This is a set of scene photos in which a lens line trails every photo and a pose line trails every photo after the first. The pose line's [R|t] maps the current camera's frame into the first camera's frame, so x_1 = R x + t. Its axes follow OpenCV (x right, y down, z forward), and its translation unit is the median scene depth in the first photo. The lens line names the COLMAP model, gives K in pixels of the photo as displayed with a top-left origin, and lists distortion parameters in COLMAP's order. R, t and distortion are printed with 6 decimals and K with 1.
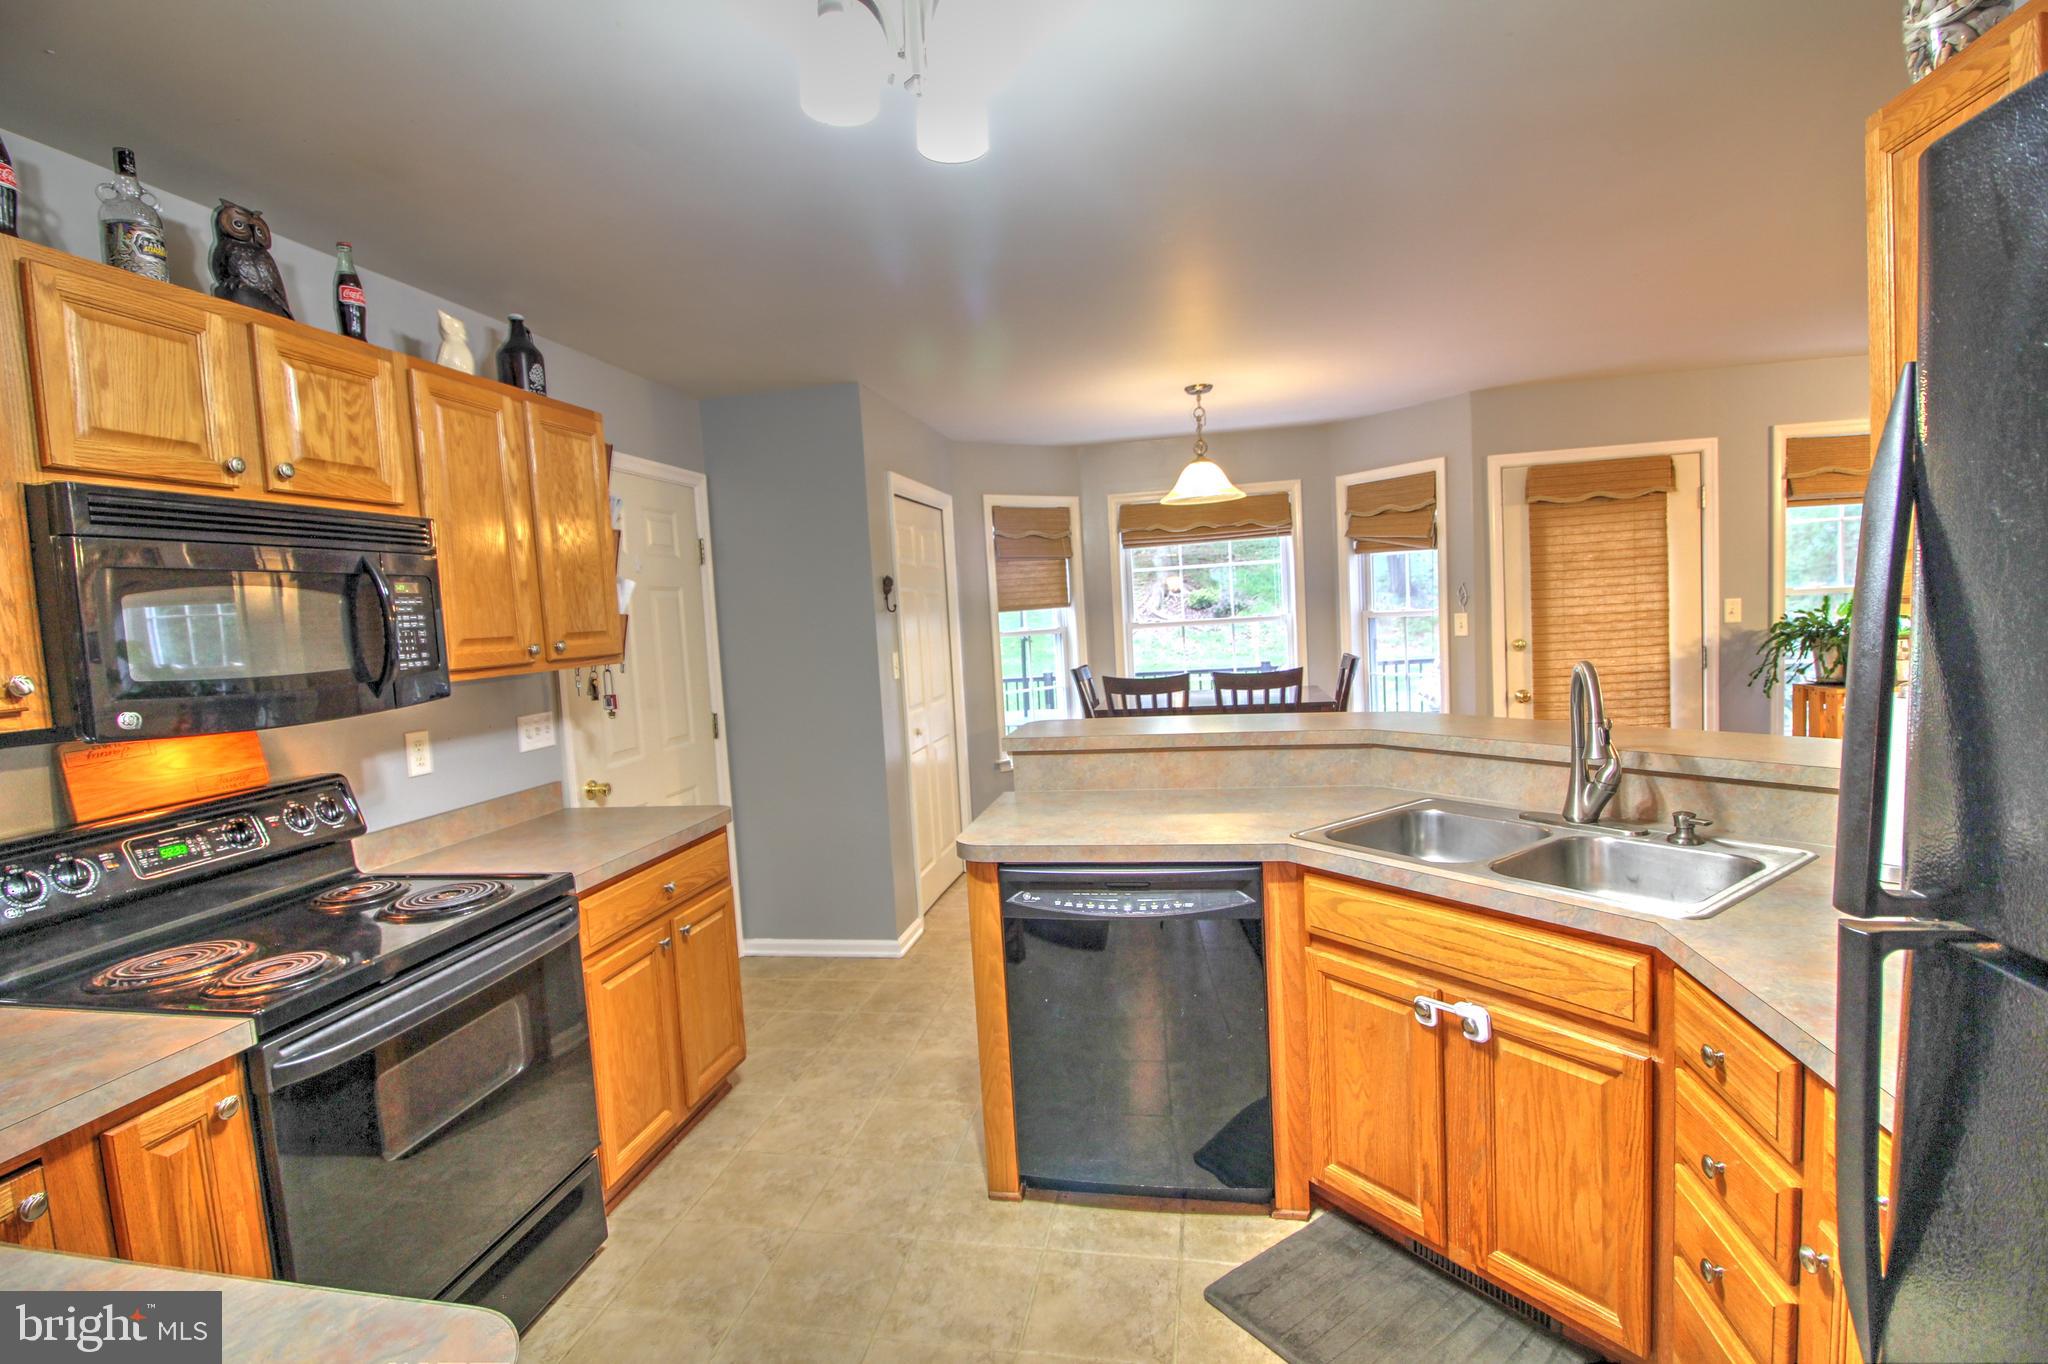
lens RADIAL K [[953.9, 0, 1032.4], [0, 953.9, 680.2], [0, 0, 1]] dist [-0.005092, -0.004897]
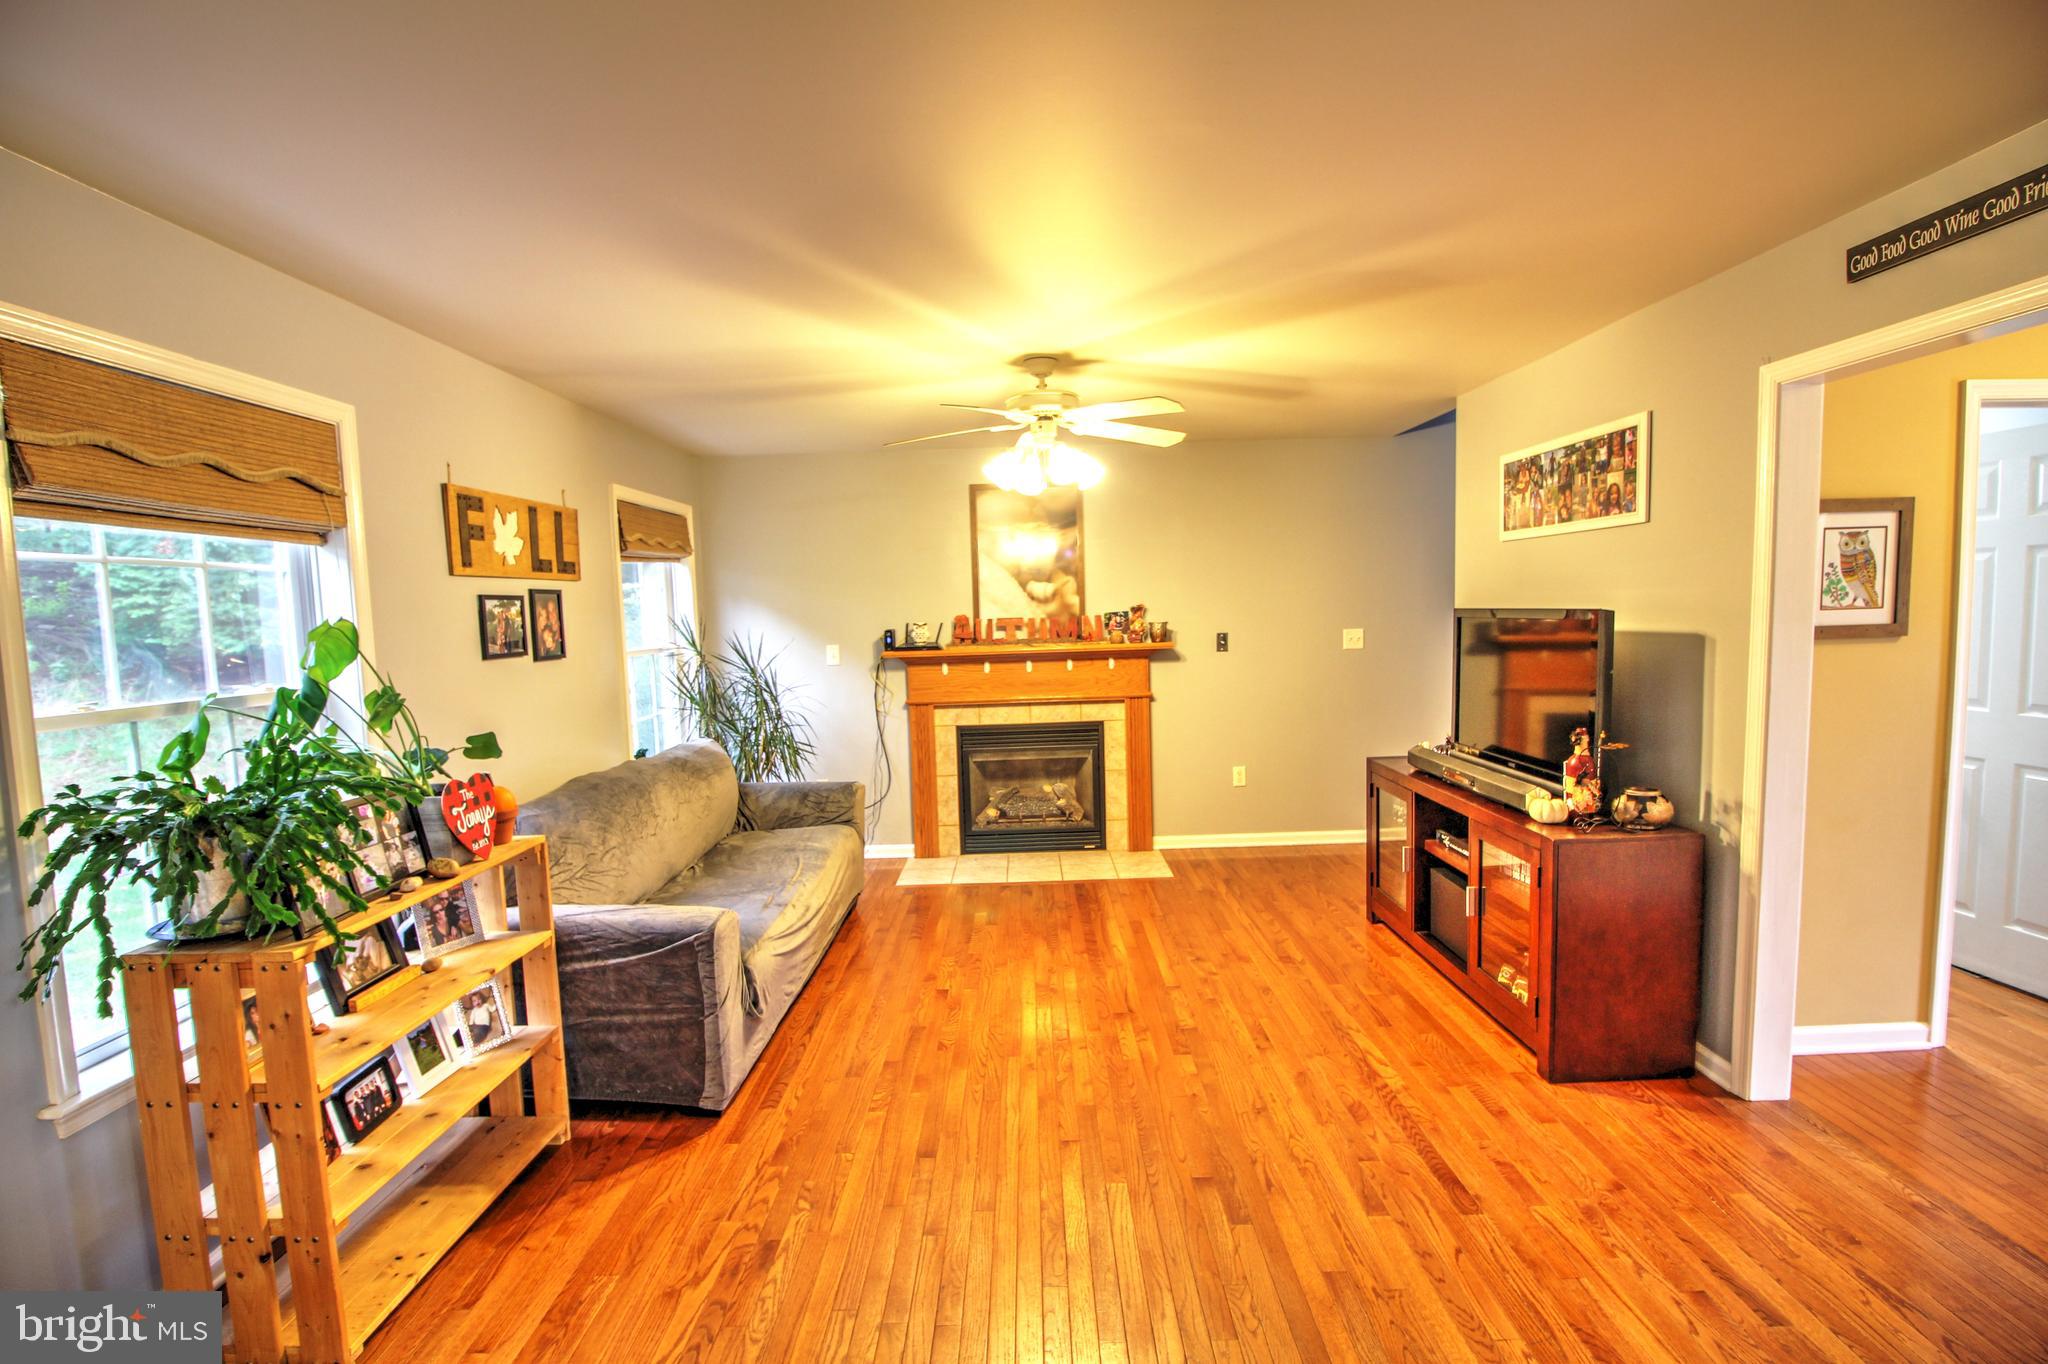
lens RADIAL K [[953.9, 0, 1012.0], [0, 953.9, 695.0], [0, 0, 1]] dist [-0.005092, -0.004897]
pose [[-0.167686, -0.026740, 0.985478, 0.306157], [0.113567, 0.992453, 0.046254, -0.070178], [-0.979277, 0.119674, -0.163384, 0.598733]]
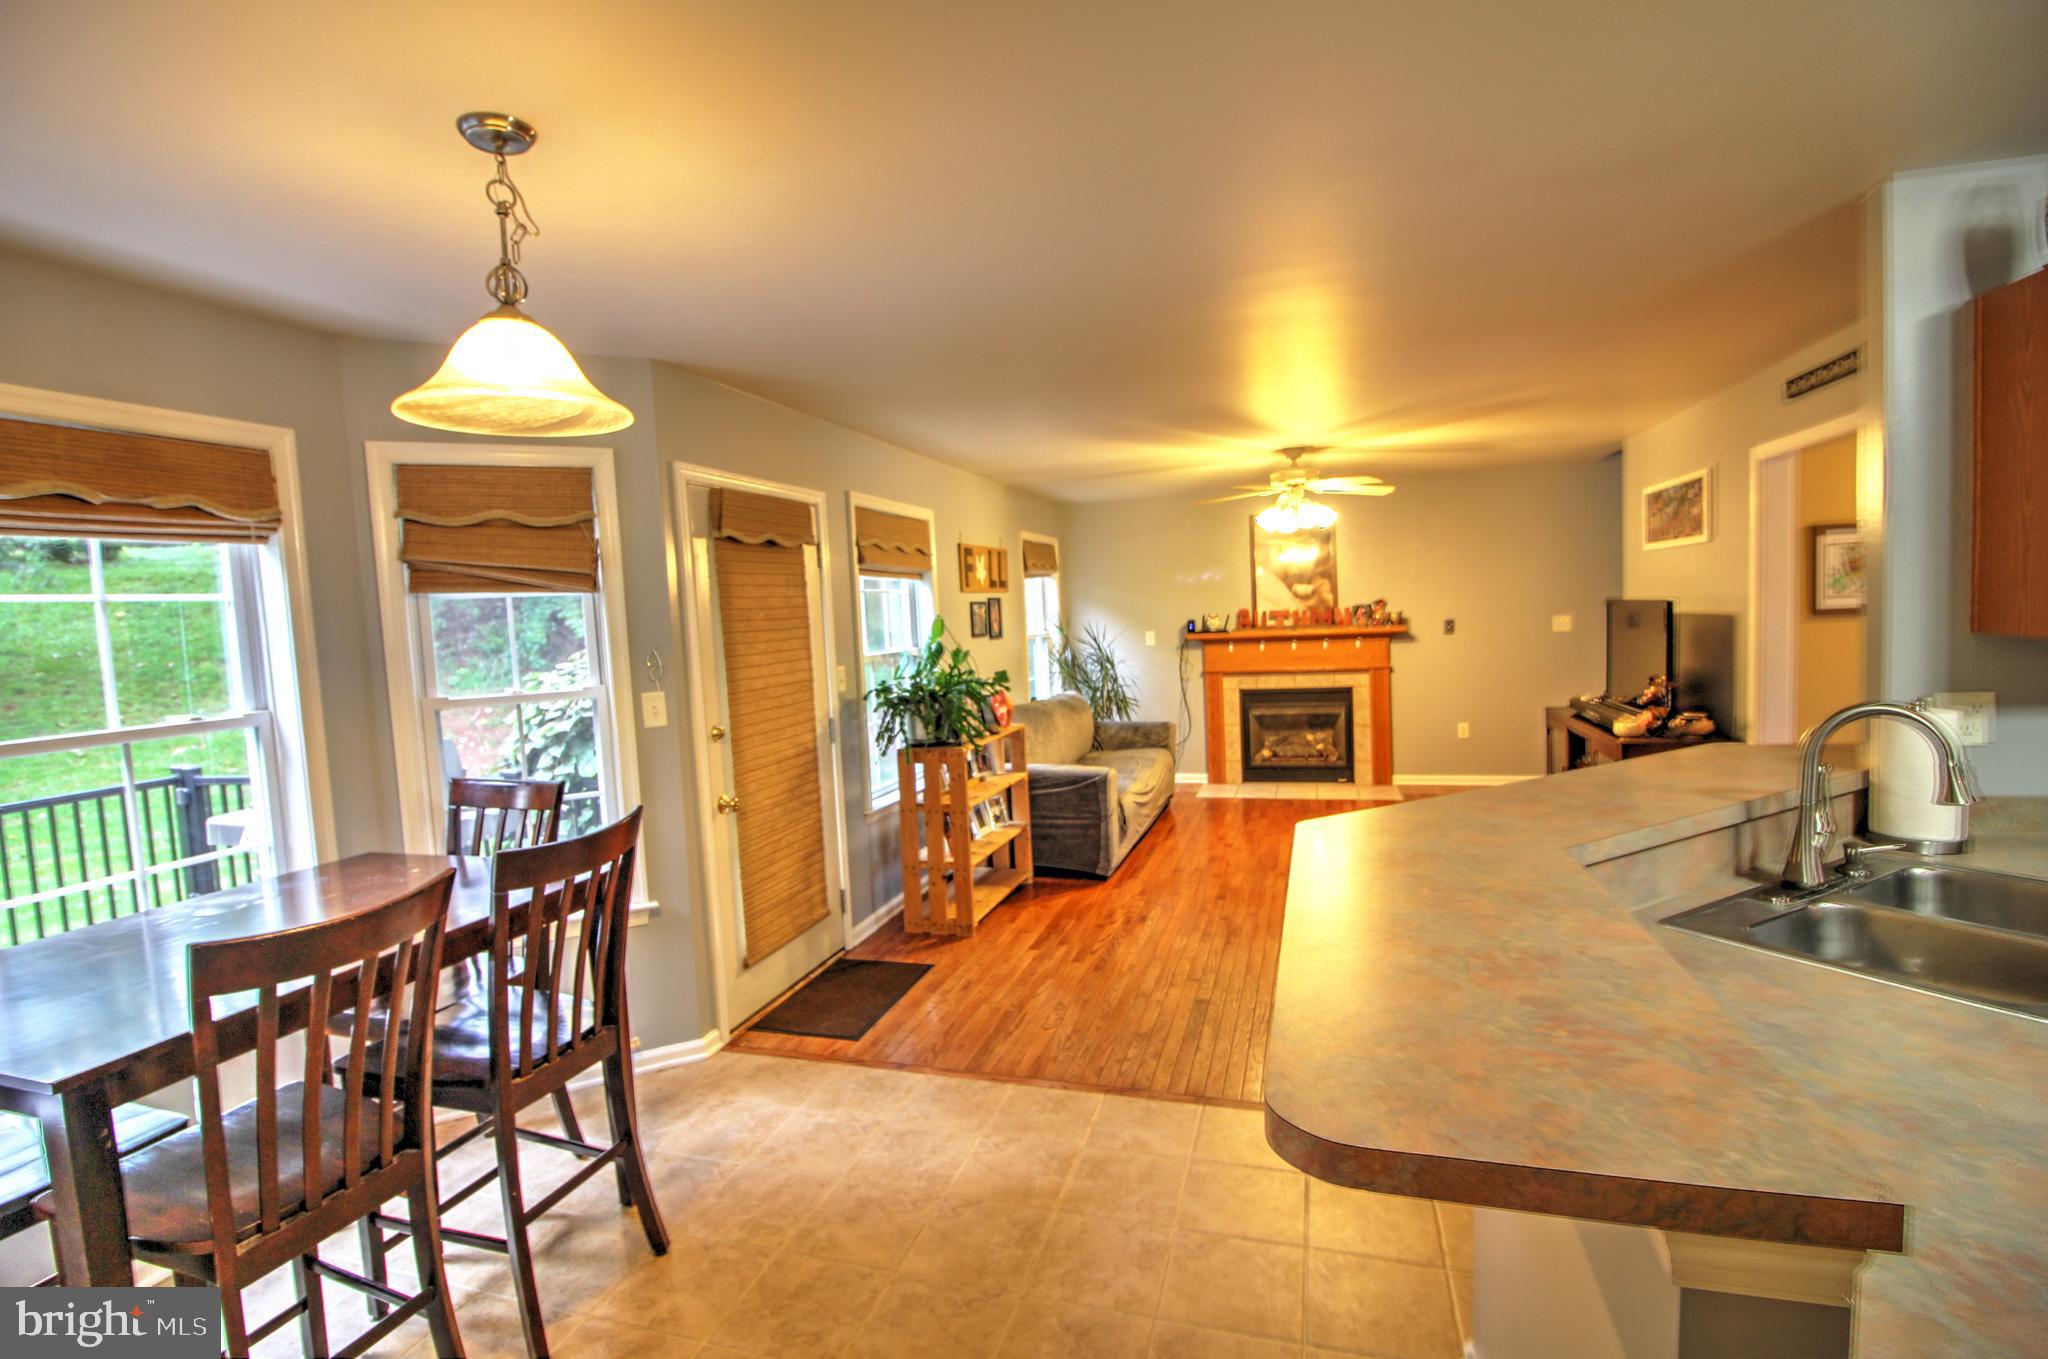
lens RADIAL K [[953.9, 0, 1022.4], [0, 953.9, 667.4], [0, 0, 1]] dist [-0.005092, -0.004897]
pose [[0.116417, -0.005236, 0.993187, -0.160156], [0.113346, 0.993523, -0.008048, -0.051360], [-0.986712, 0.113511, 0.116256, 0.648183]]
